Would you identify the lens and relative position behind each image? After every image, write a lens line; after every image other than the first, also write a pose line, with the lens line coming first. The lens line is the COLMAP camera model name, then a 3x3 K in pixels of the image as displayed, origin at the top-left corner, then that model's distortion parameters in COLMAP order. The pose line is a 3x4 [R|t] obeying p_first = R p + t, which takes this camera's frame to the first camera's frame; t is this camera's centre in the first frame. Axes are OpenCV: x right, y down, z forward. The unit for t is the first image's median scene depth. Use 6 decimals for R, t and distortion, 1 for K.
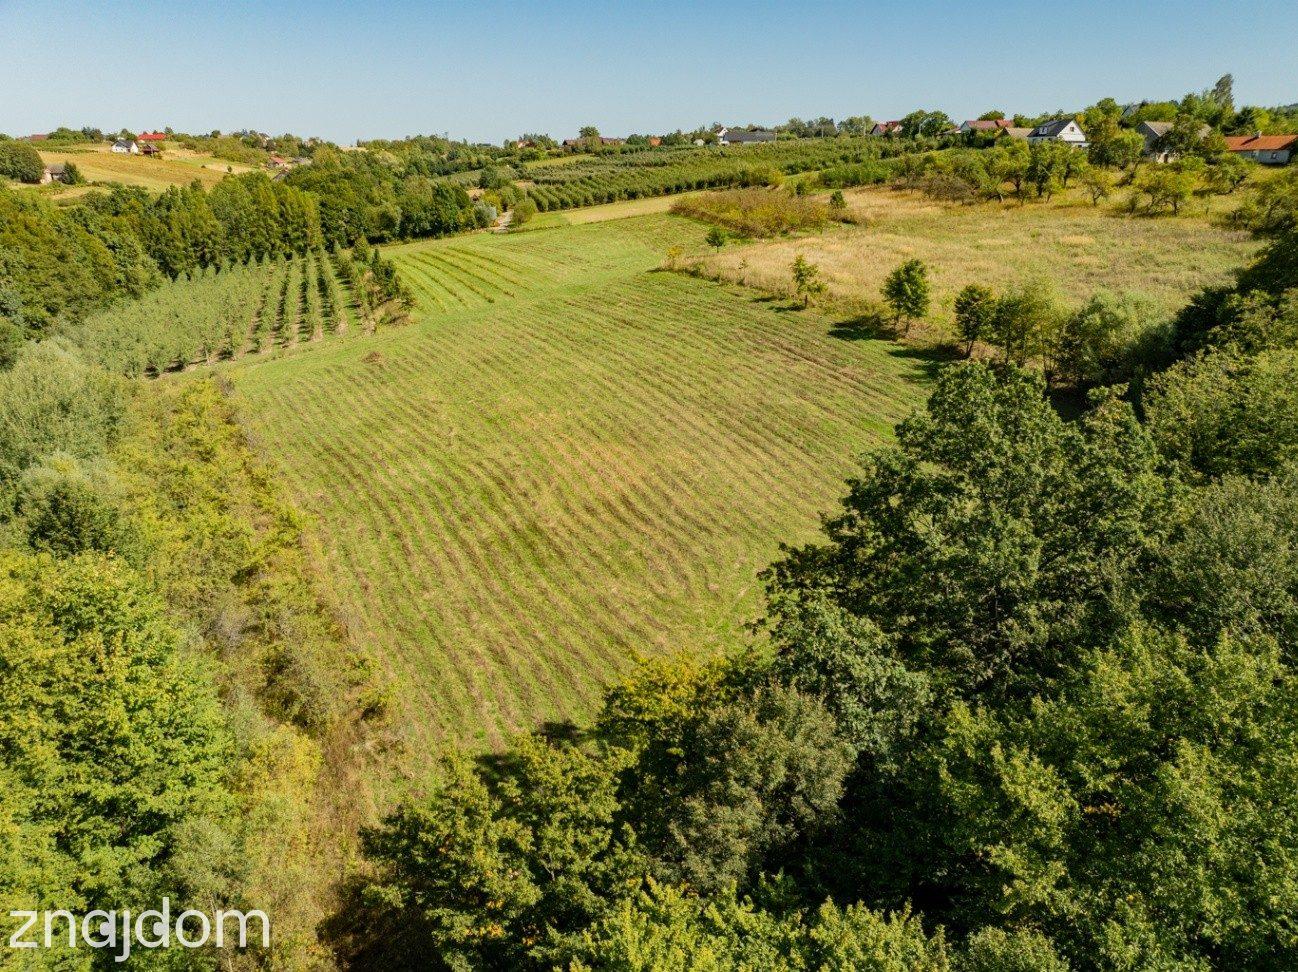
lens RADIAL K [[916.7, 0, 655.2], [0, 916.7, 486.4], [0, 0, 1]] dist [-0.040485, 0.008229]
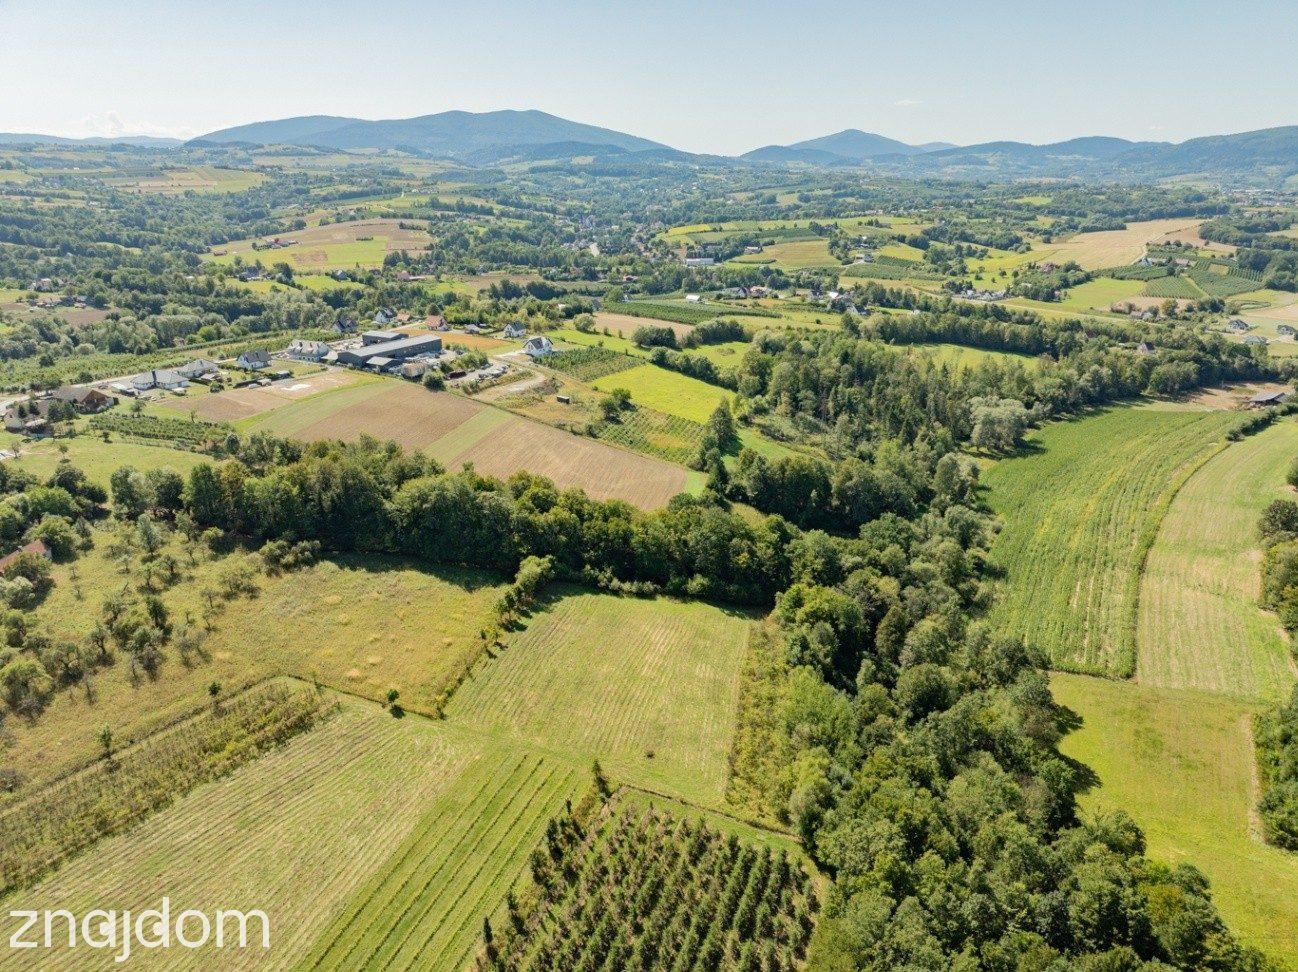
lens RADIAL K [[916.7, 0, 655.5], [0, 916.7, 489.9], [0, 0, 1]] dist [-0.040485, 0.008229]
pose [[-0.770580, -0.214983, 0.599990, -2.380412], [0.204171, 0.808516, 0.551920, -2.845876], [-0.603755, 0.547799, -0.579134, 3.268459]]
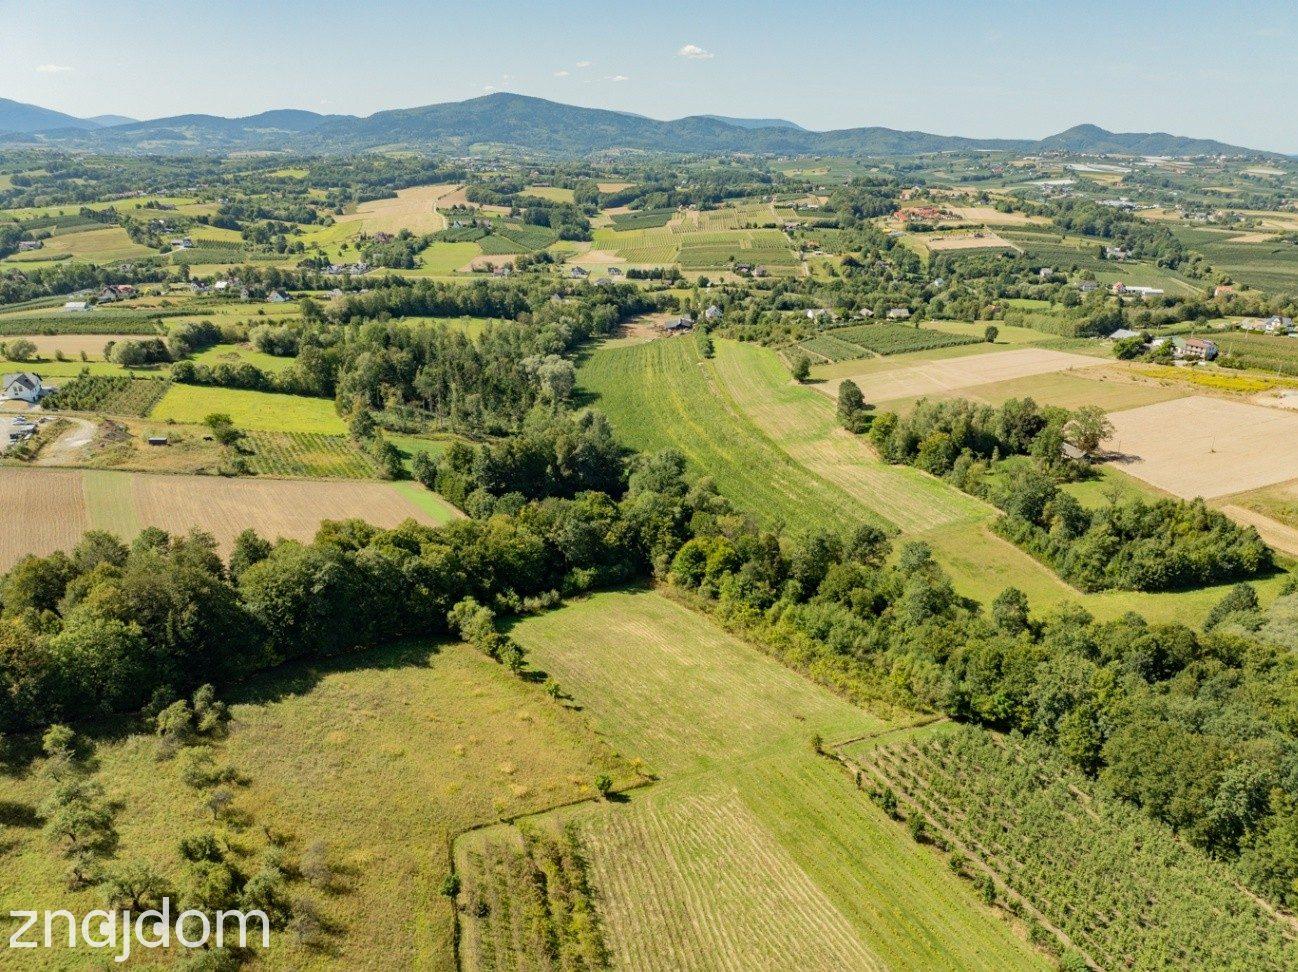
lens RADIAL K [[916.7, 0, 653.9], [0, 916.7, 488.3], [0, 0, 1]] dist [-0.040485, 0.008229]
pose [[-0.993715, 0.031448, -0.107431, 0.266913], [-0.044282, 0.771002, 0.635291, -3.019517], [0.102808, 0.636056, -0.764764, 3.866870]]
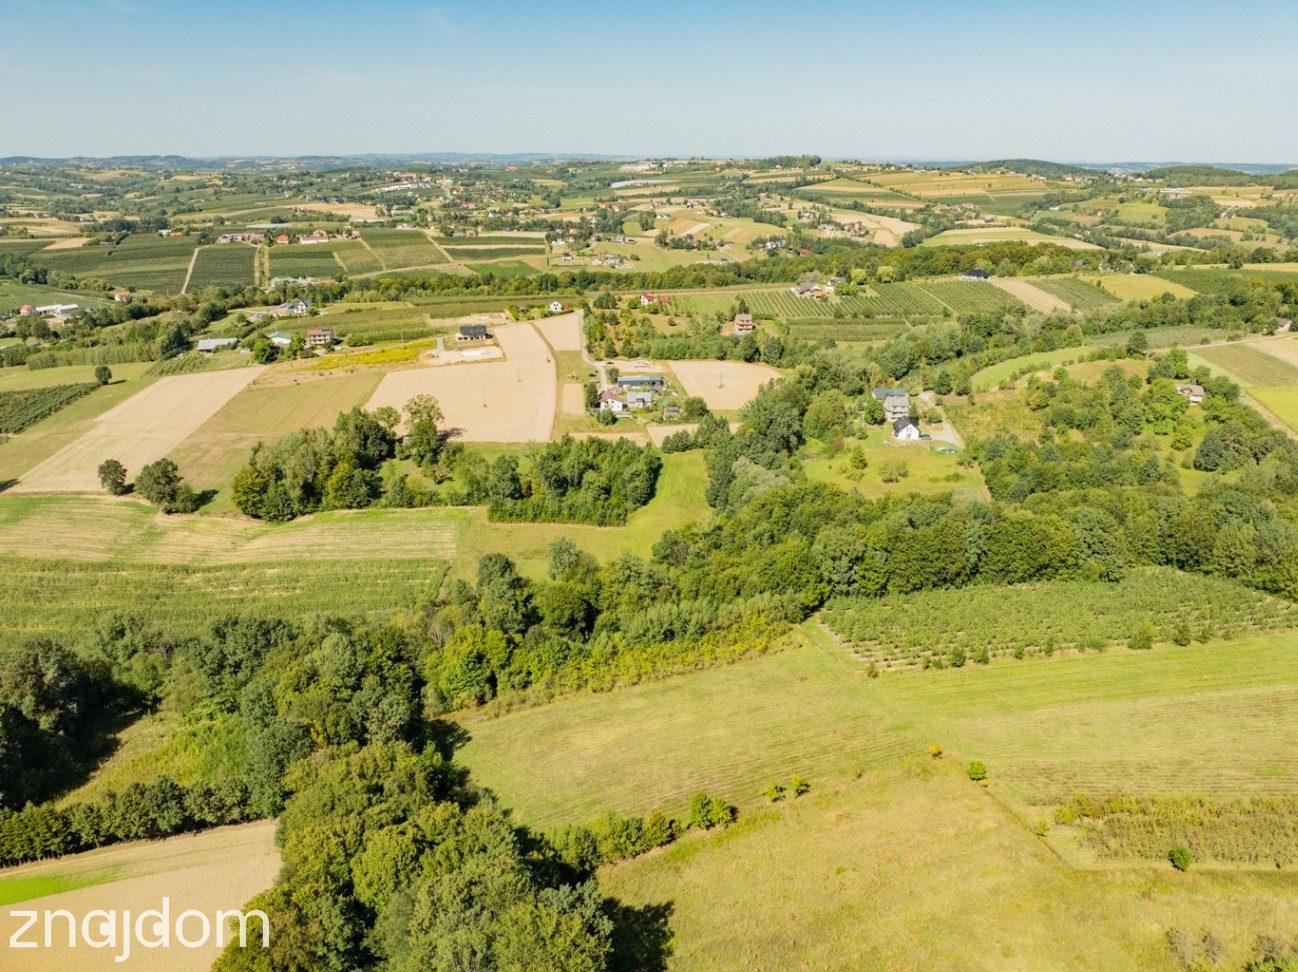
lens RADIAL K [[916.7, 0, 657.9], [0, 916.7, 485.2], [0, 0, 1]] dist [-0.040485, 0.008229]
pose [[-0.181367, 0.334593, -0.924745, 2.614971], [-0.319032, 0.869464, 0.377162, -2.128647], [0.930228, 0.363428, -0.050946, 1.264532]]
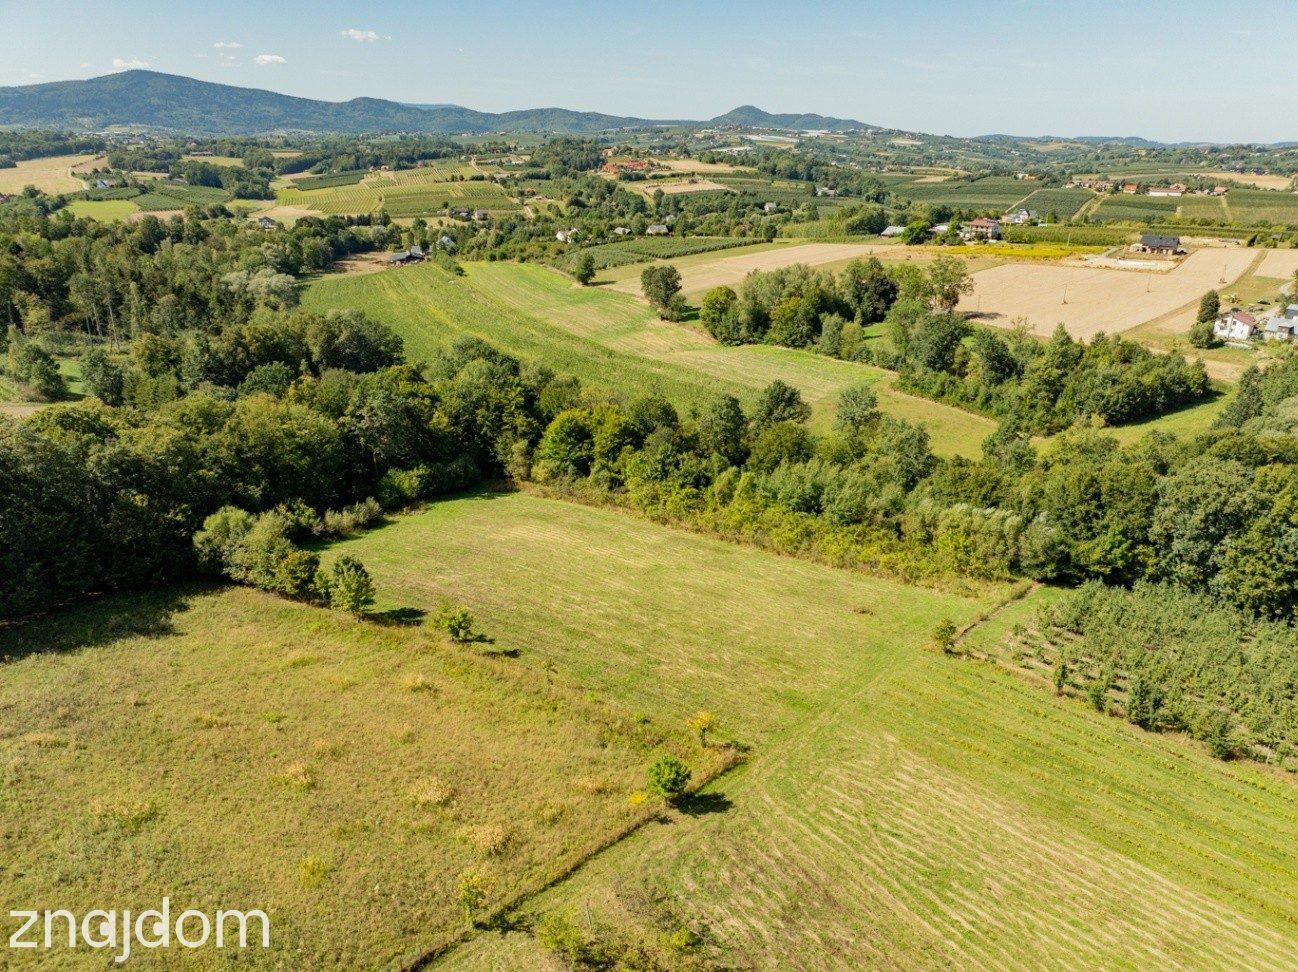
lens RADIAL K [[916.7, 0, 654.6], [0, 916.7, 484.0], [0, 0, 1]] dist [-0.040485, 0.008229]
pose [[-0.902825, 0.143385, -0.405399, 0.596682], [-0.149373, 0.779487, 0.608349, -1.645651], [0.403231, 0.609788, -0.682322, 2.913016]]
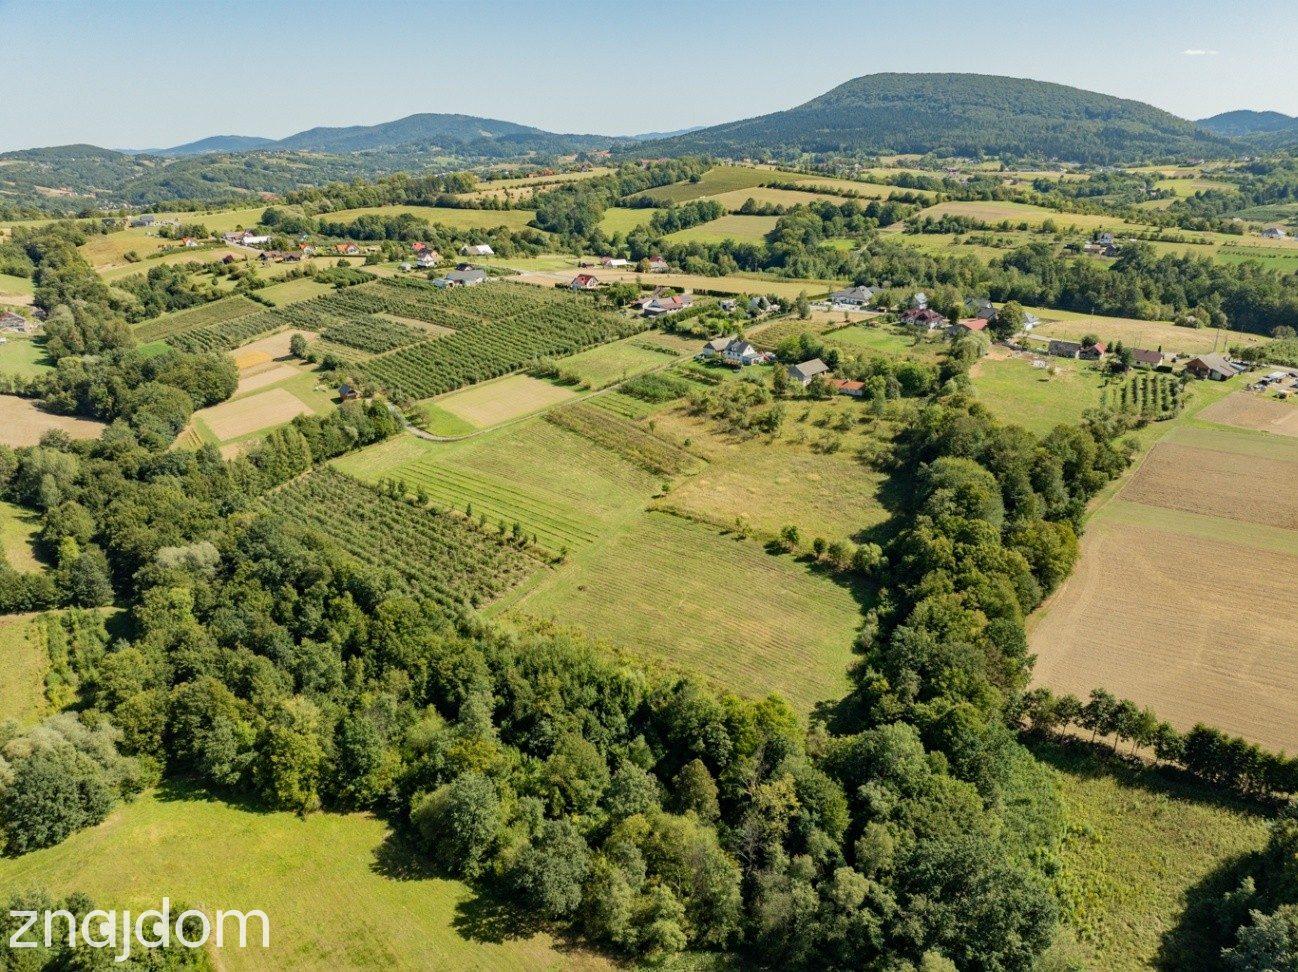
lens RADIAL K [[916.7, 0, 649.1], [0, 916.7, 483.6], [0, 0, 1]] dist [-0.040485, 0.008229]
pose [[0.888836, -0.161847, 0.428691, -2.122337], [0.151412, 0.986733, 0.058594, -0.977299], [-0.432486, 0.012828, 0.901549, -2.238269]]
